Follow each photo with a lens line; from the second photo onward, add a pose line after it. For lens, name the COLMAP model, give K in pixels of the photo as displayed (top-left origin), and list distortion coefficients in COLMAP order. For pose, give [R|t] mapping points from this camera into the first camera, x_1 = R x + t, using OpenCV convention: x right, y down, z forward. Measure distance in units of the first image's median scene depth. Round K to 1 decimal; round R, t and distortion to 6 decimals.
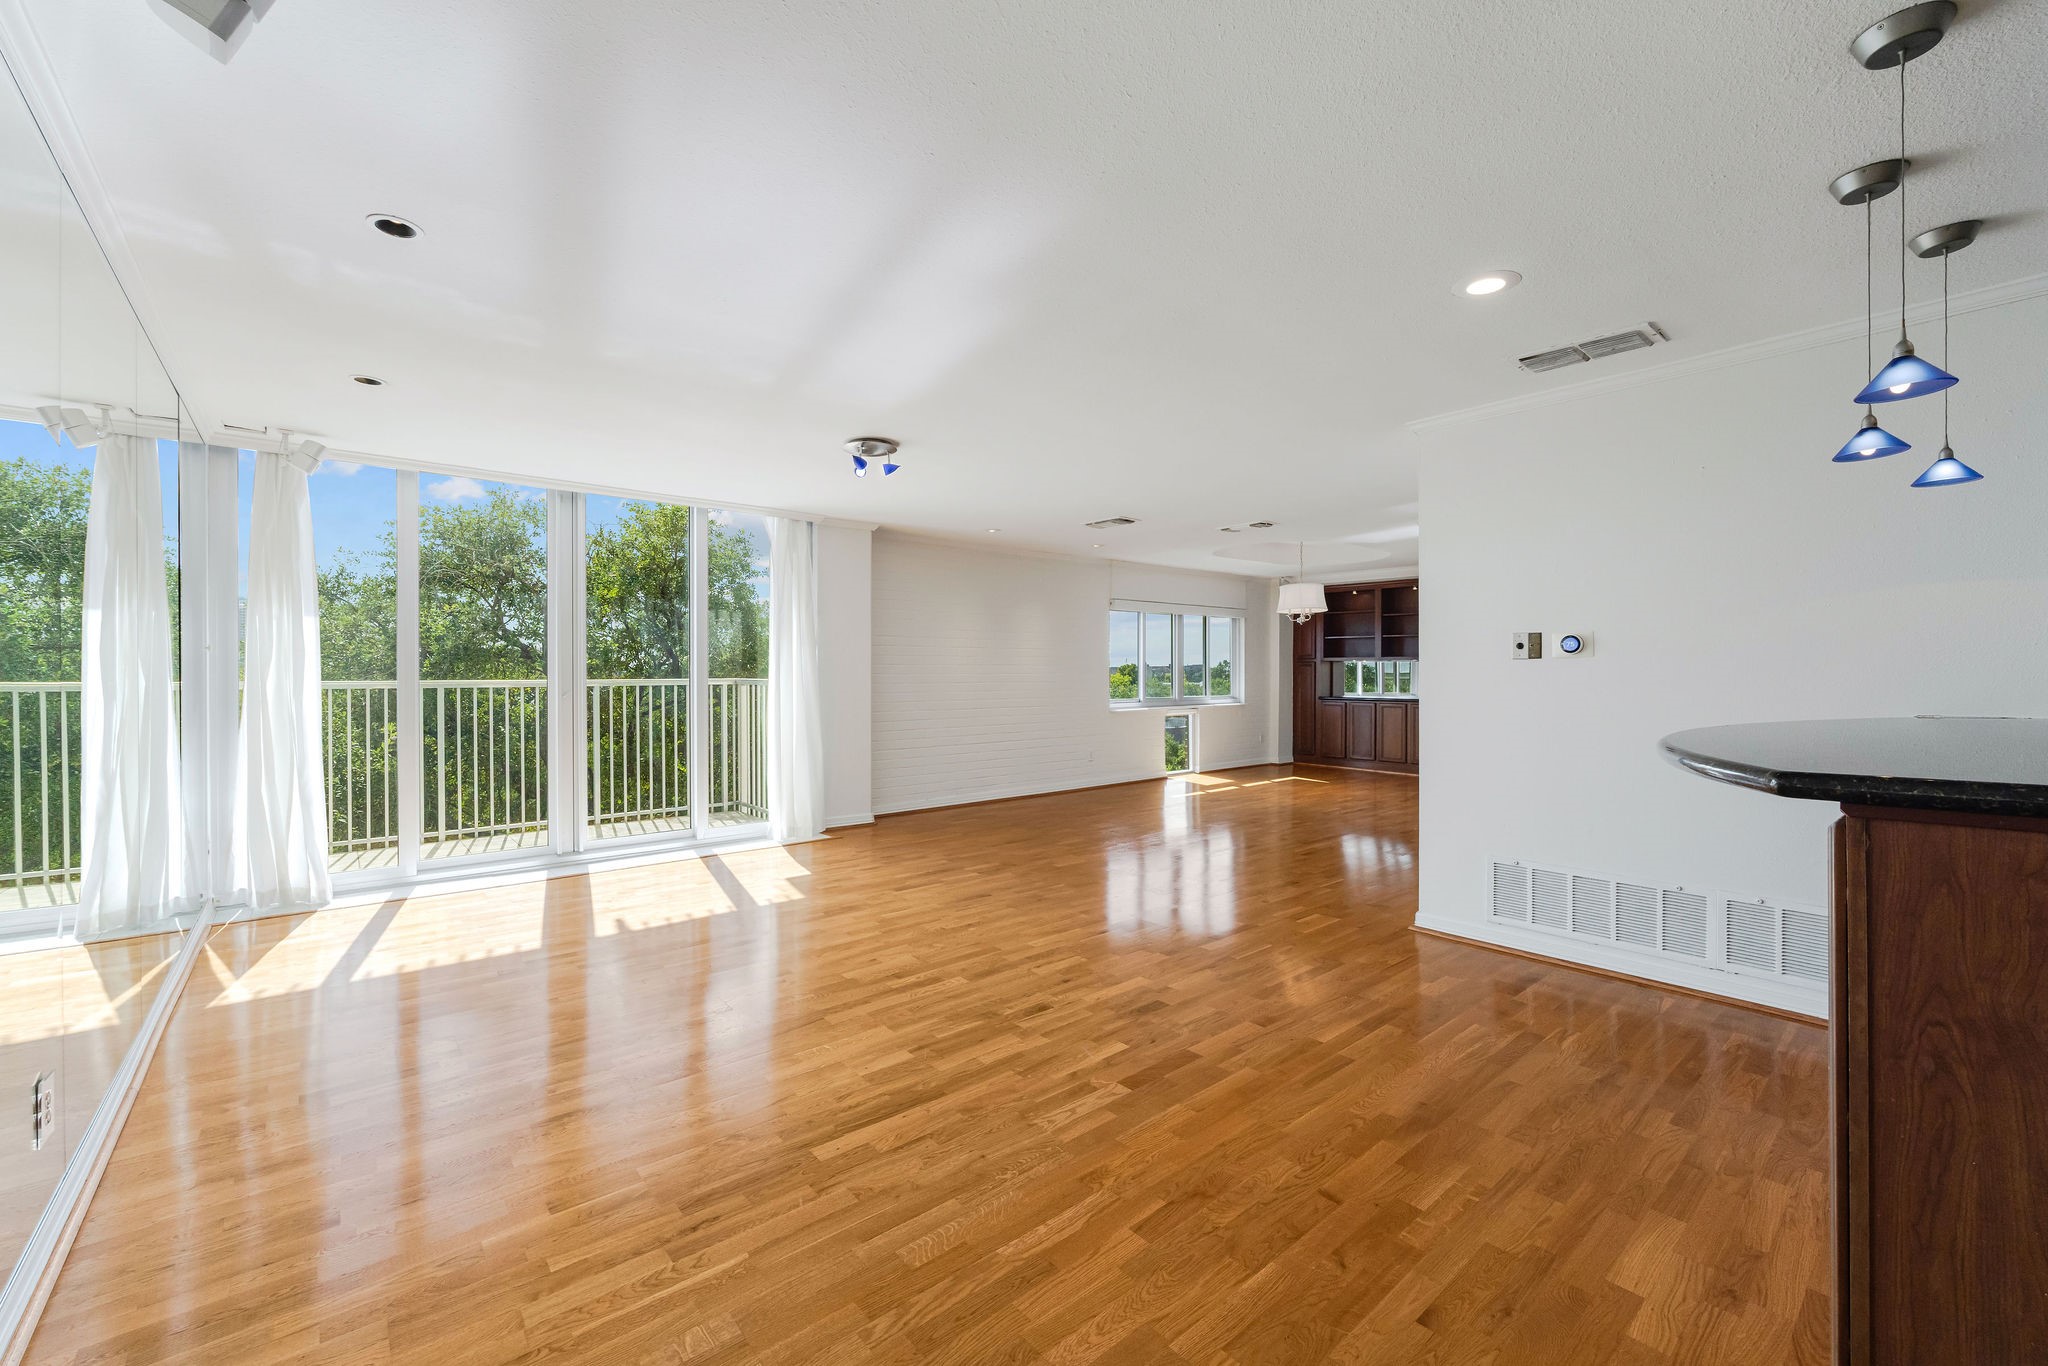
lens RADIAL K [[818.6, 0, 1017.3], [0, 818.6, 666.6], [0, 0, 1]] dist [-0.000600, -0.000380]
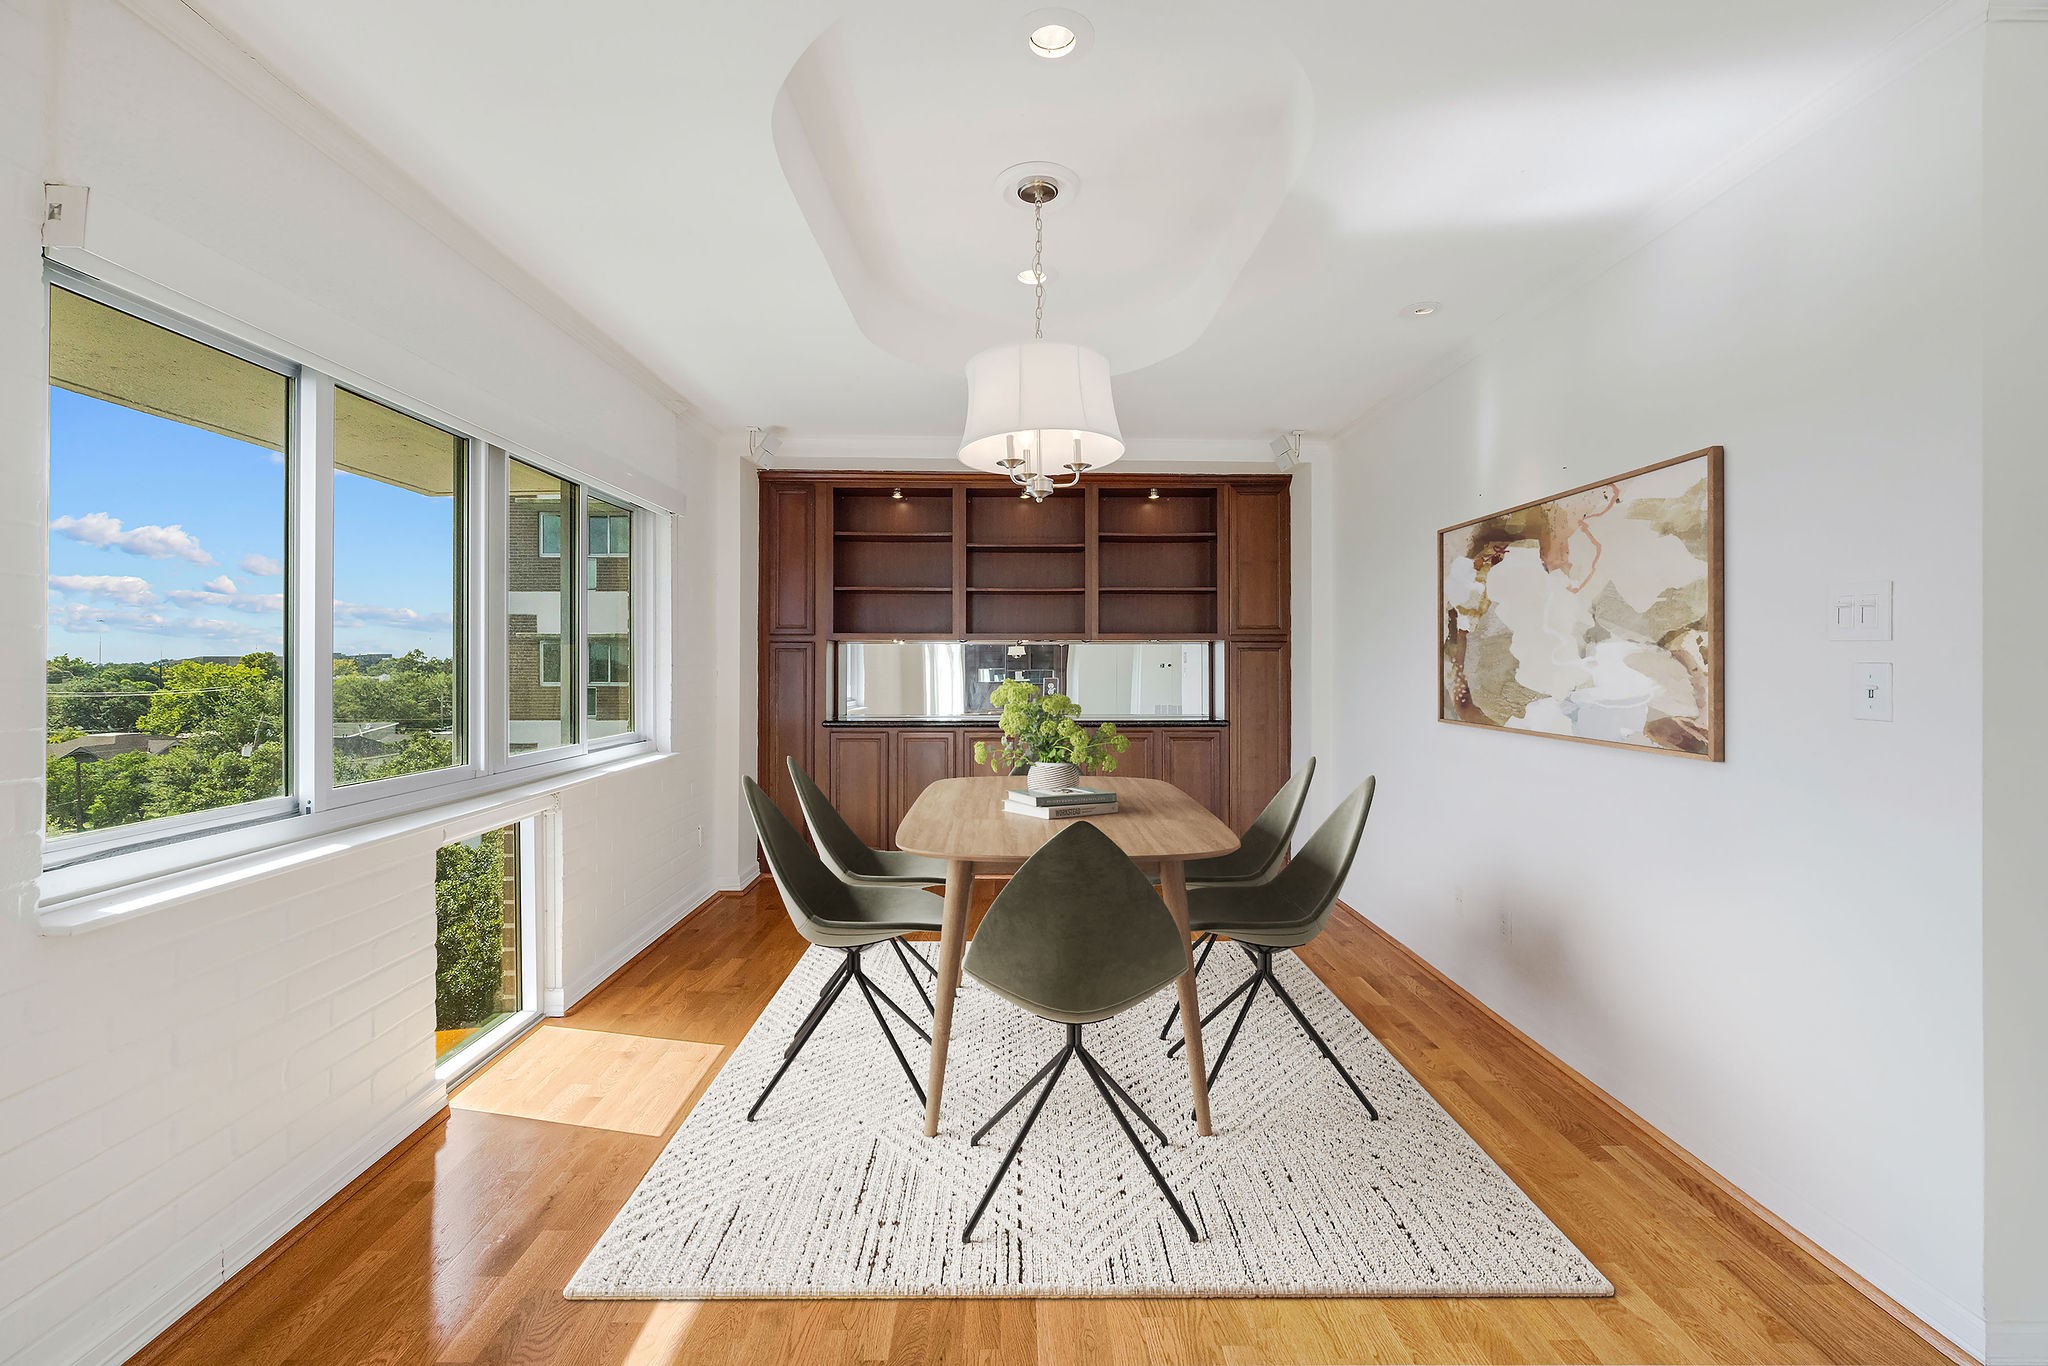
lens RADIAL K [[818.6, 0, 1017.3], [0, 818.6, 666.6], [0, 0, 1]] dist [-0.000600, -0.000380]
pose [[0.635262, -0.010361, 0.772227, 0.098118], [0.000503, 0.999915, 0.013001, 0.001190], [-0.772296, -0.007871, 0.635214, 0.681164]]
